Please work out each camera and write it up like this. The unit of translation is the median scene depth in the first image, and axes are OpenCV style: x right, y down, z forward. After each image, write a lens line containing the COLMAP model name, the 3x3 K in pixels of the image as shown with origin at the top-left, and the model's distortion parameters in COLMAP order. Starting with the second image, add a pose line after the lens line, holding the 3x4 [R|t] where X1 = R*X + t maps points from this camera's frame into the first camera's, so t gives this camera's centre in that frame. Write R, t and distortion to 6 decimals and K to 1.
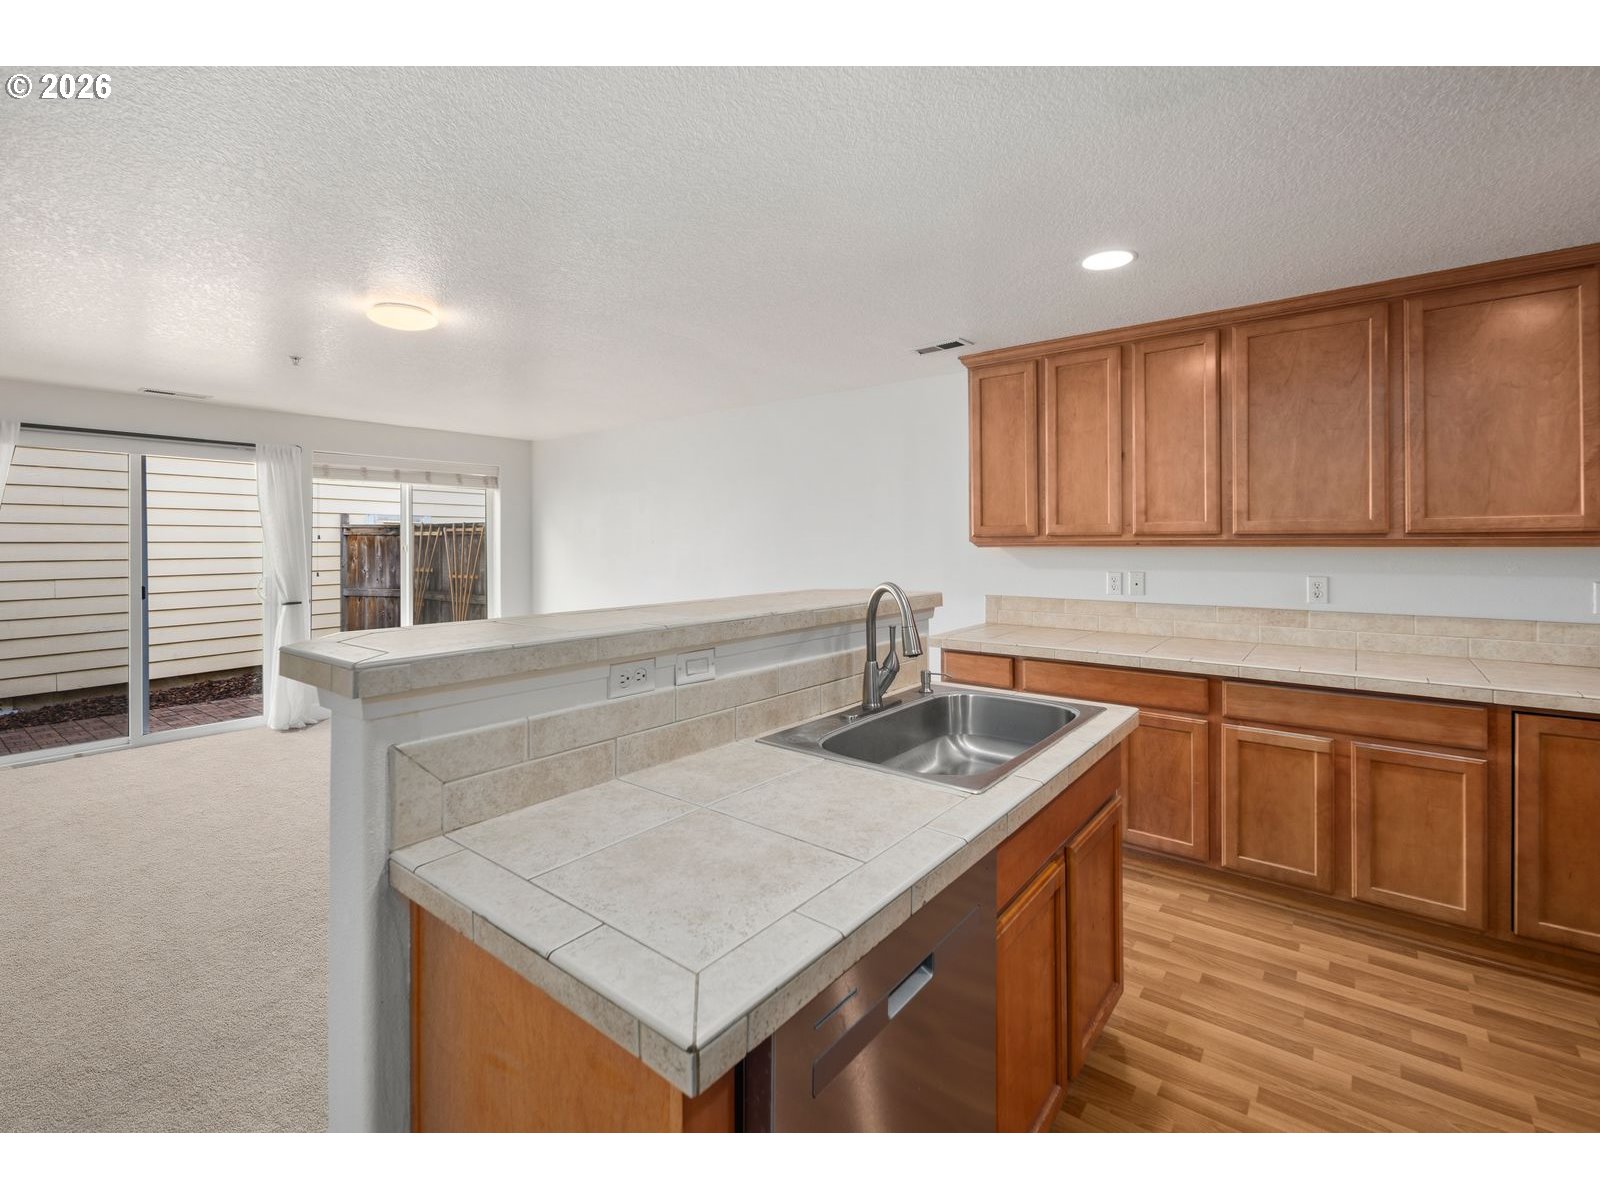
lens RADIAL K [[697.9, 0, 870.1], [0, 697.9, 536.4], [0, 0, 1]] dist [0.000745, -0.000022]
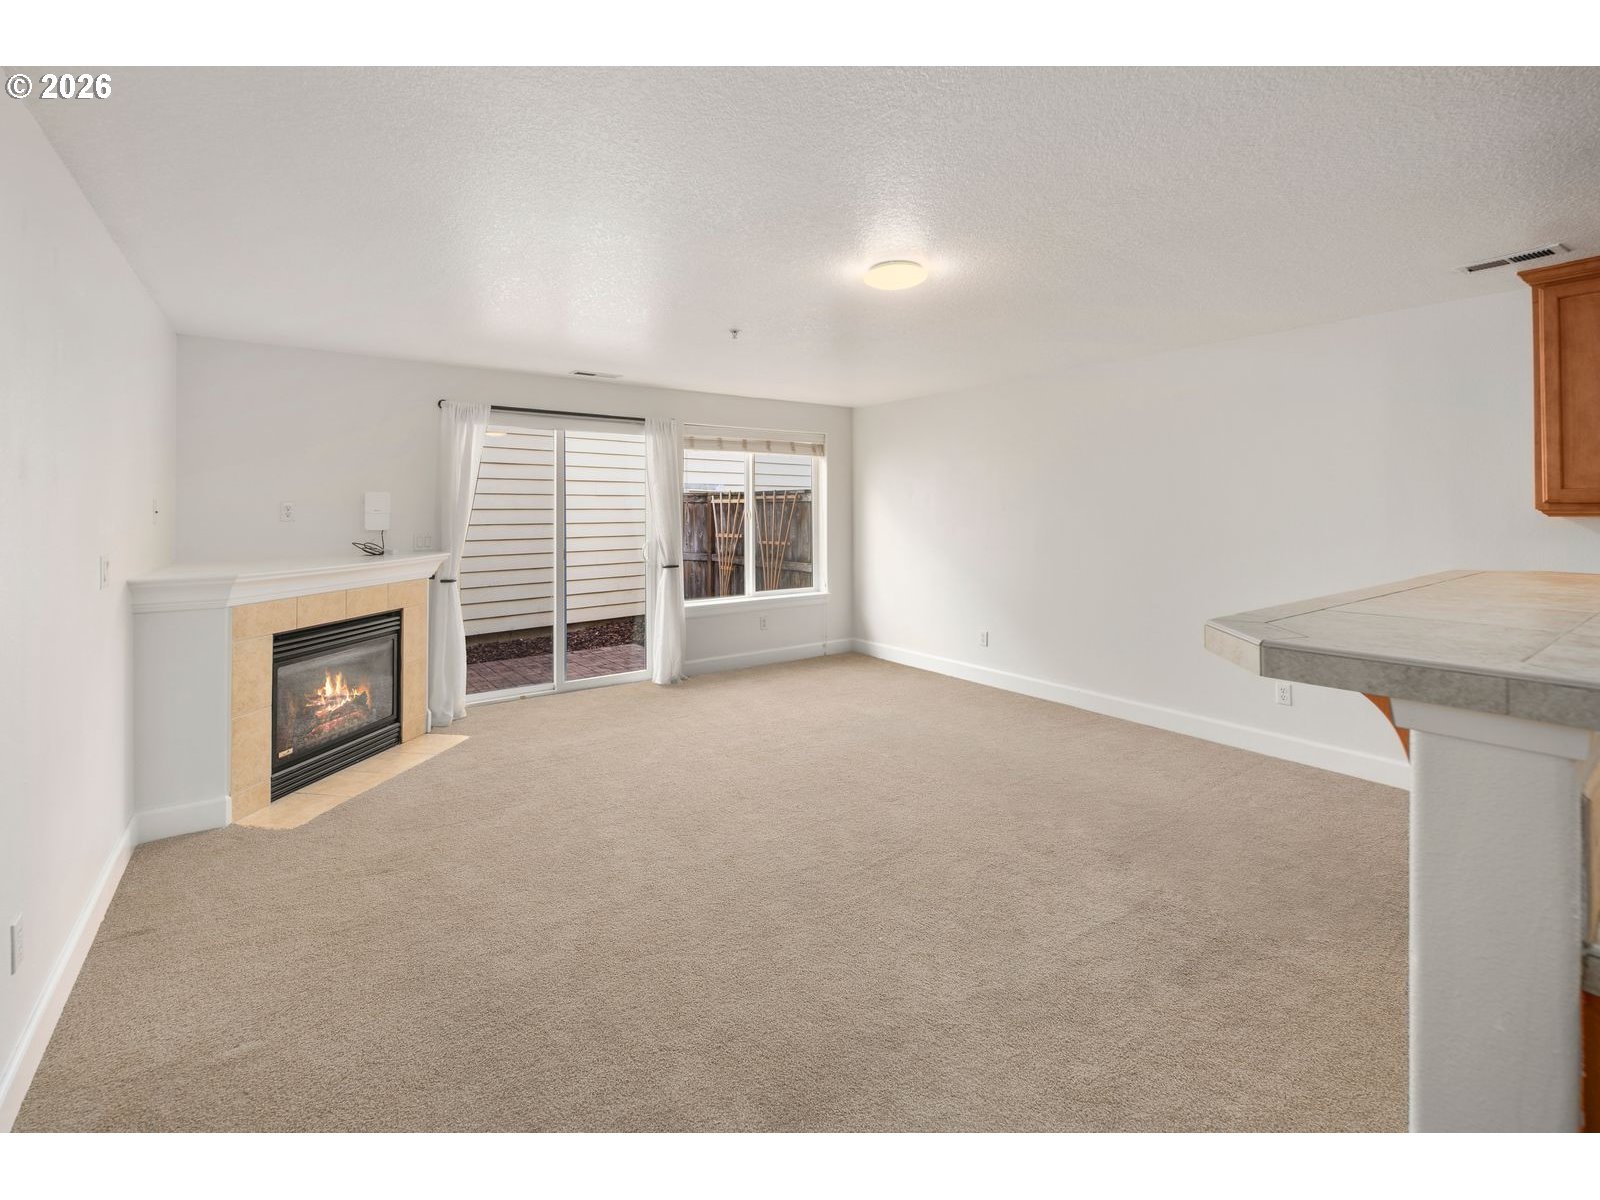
lens RADIAL K [[722.7, 0, 867.4], [0, 722.7, 500.3], [0, 0, 1]] dist [0.001294, 0.000292]
pose [[0.962516, -0.002818, -0.271210, -0.238013], [0.001717, 0.999989, -0.004295, -0.000189], [0.271219, 0.003668, 0.962511, 0.016932]]
